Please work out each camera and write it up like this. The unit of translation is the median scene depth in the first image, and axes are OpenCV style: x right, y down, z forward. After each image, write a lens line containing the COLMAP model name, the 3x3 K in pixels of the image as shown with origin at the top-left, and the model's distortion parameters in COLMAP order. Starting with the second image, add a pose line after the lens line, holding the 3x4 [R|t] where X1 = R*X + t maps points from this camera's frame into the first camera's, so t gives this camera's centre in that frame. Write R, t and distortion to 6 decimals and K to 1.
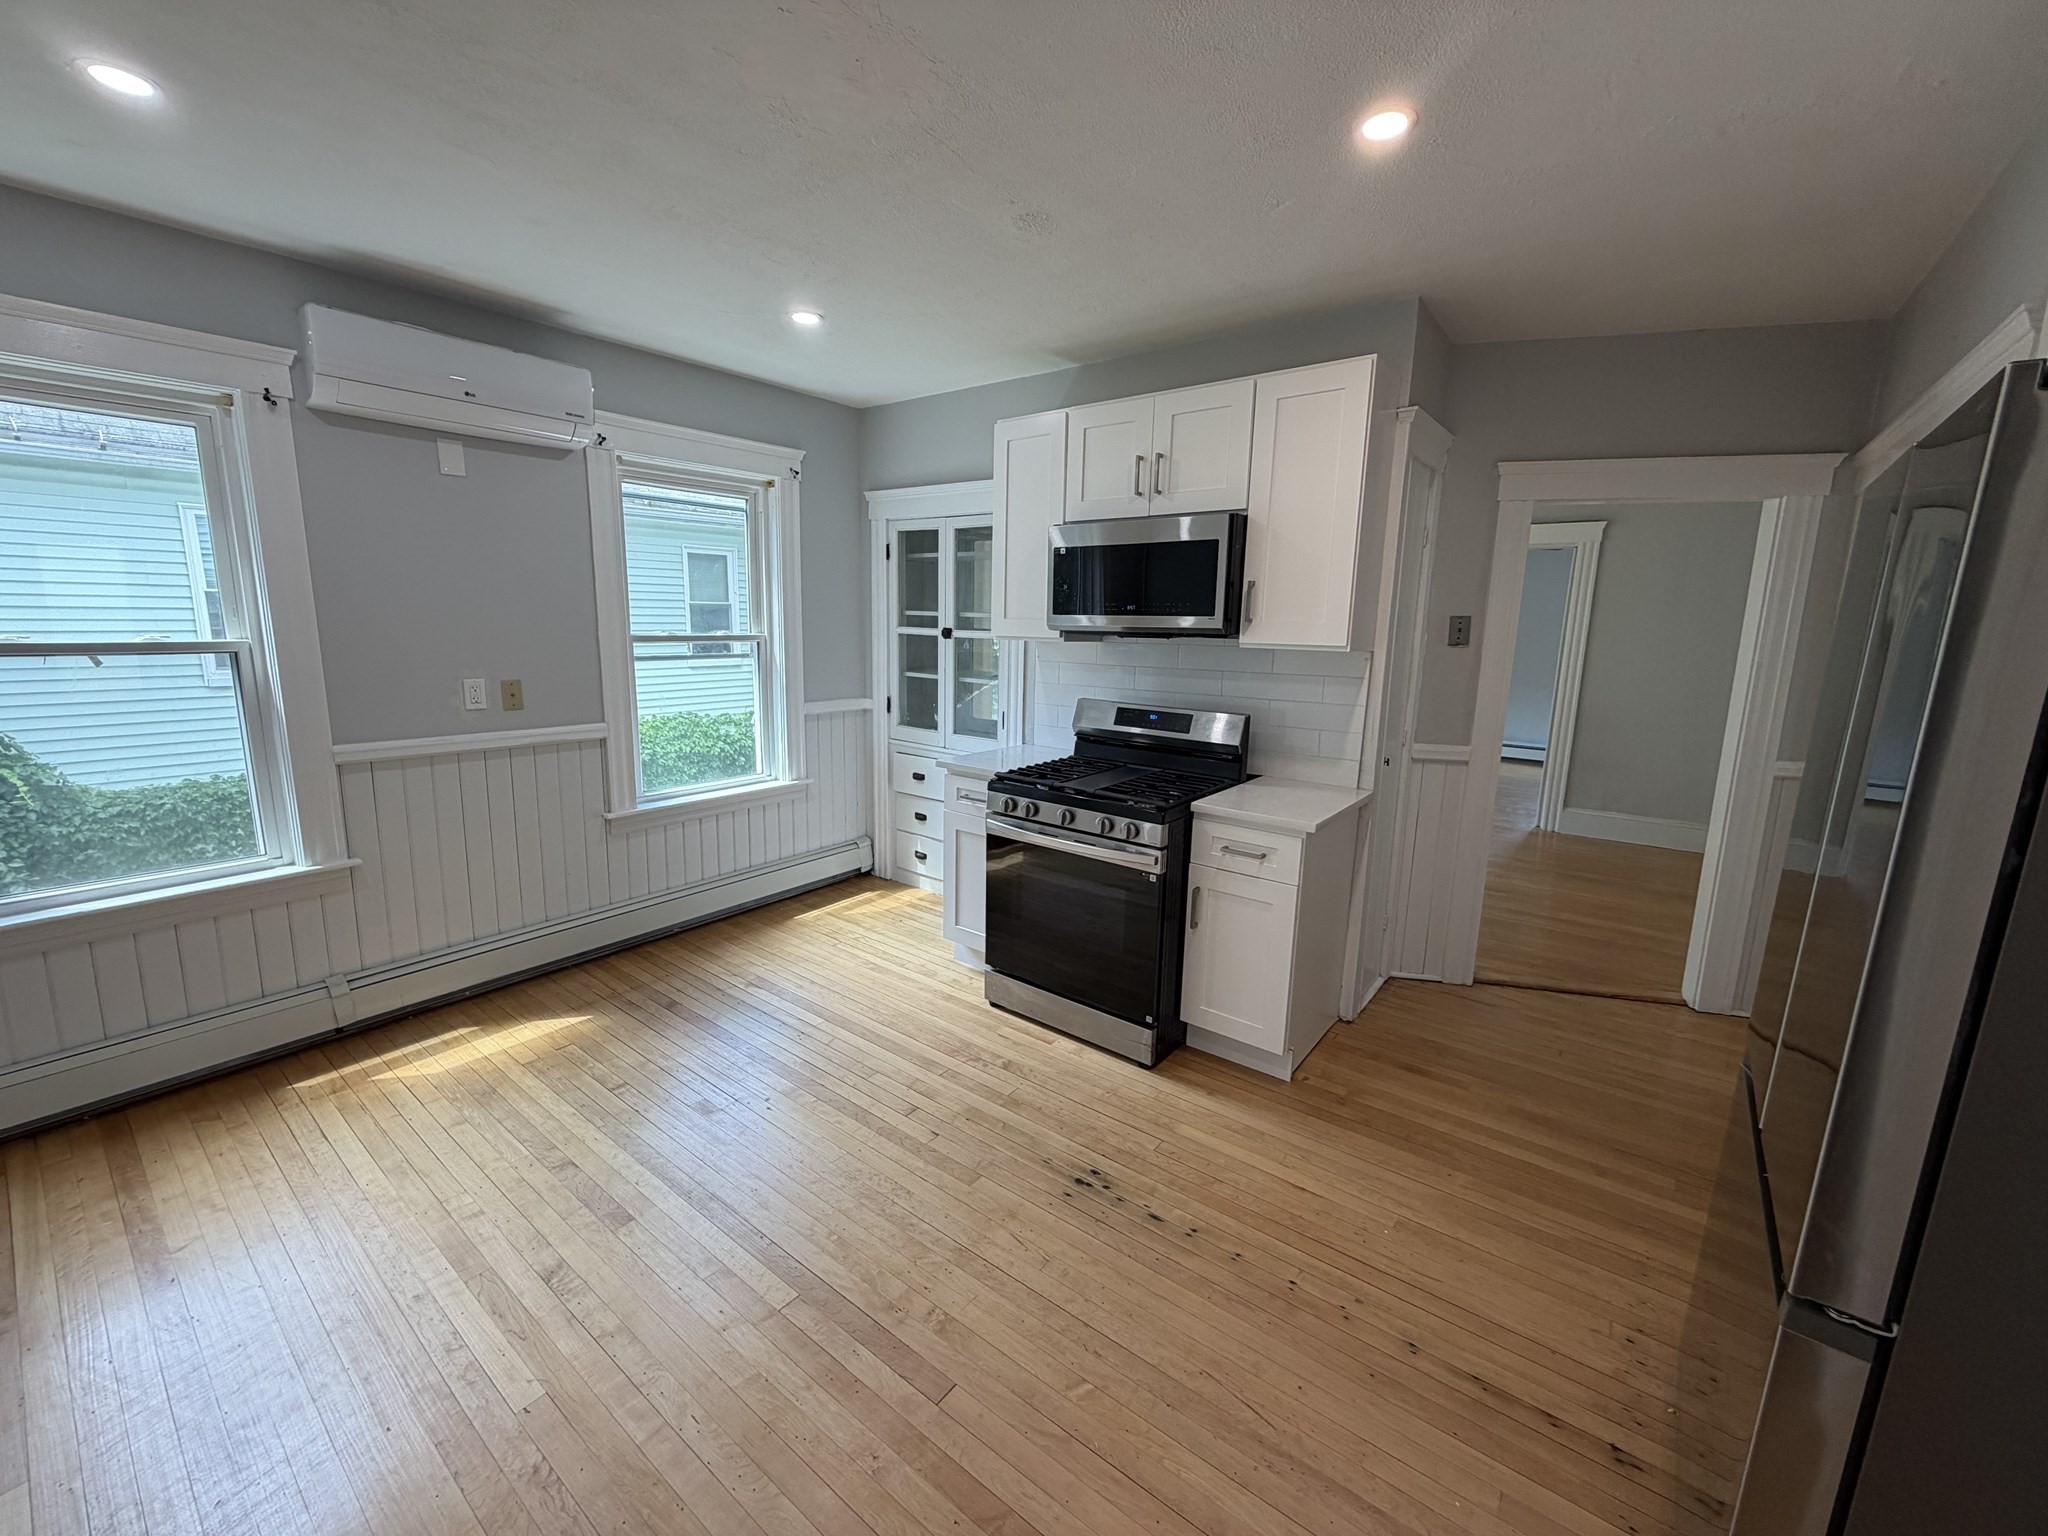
lens RADIAL K [[822.9, 0, 1018.2], [0, 822.9, 771.6], [0, 0, 1]] dist [0.002709, 0.000246]
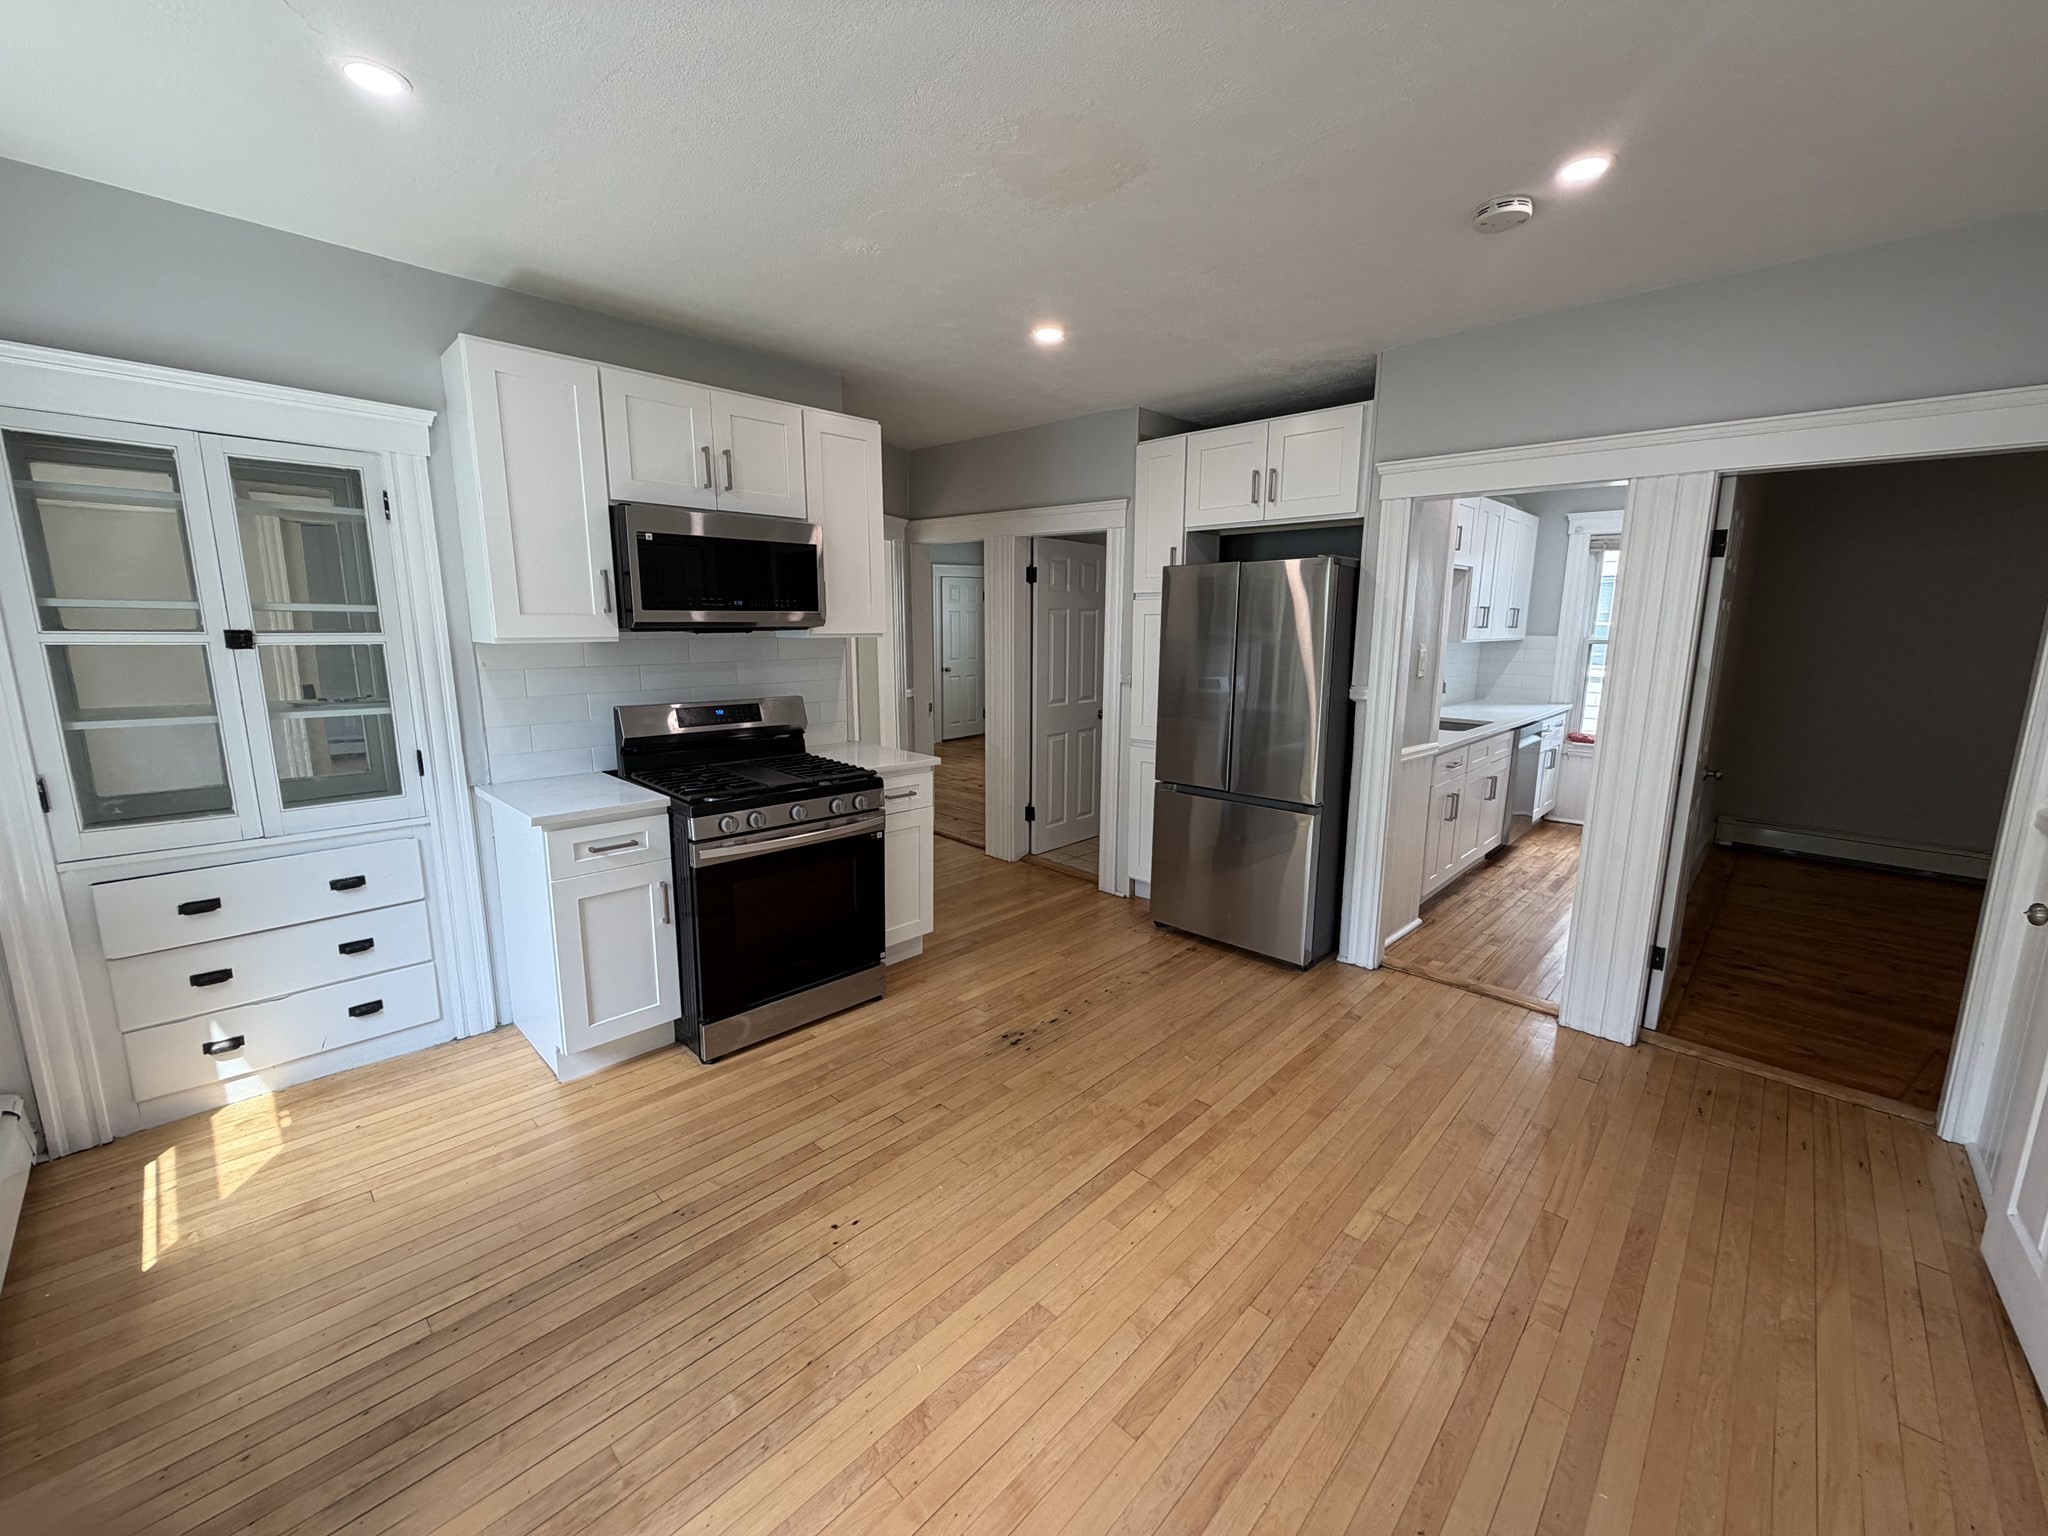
lens RADIAL K [[814.7, 0, 1024.0], [0, 814.7, 768.0], [0, 0, 1]] dist [-0.000126, 0.000103]
pose [[0.094573, -0.194634, 0.976306, -0.881836], [0.174479, 0.968762, 0.176228, -0.125666], [-0.980109, 0.153679, 0.125579, 0.594431]]
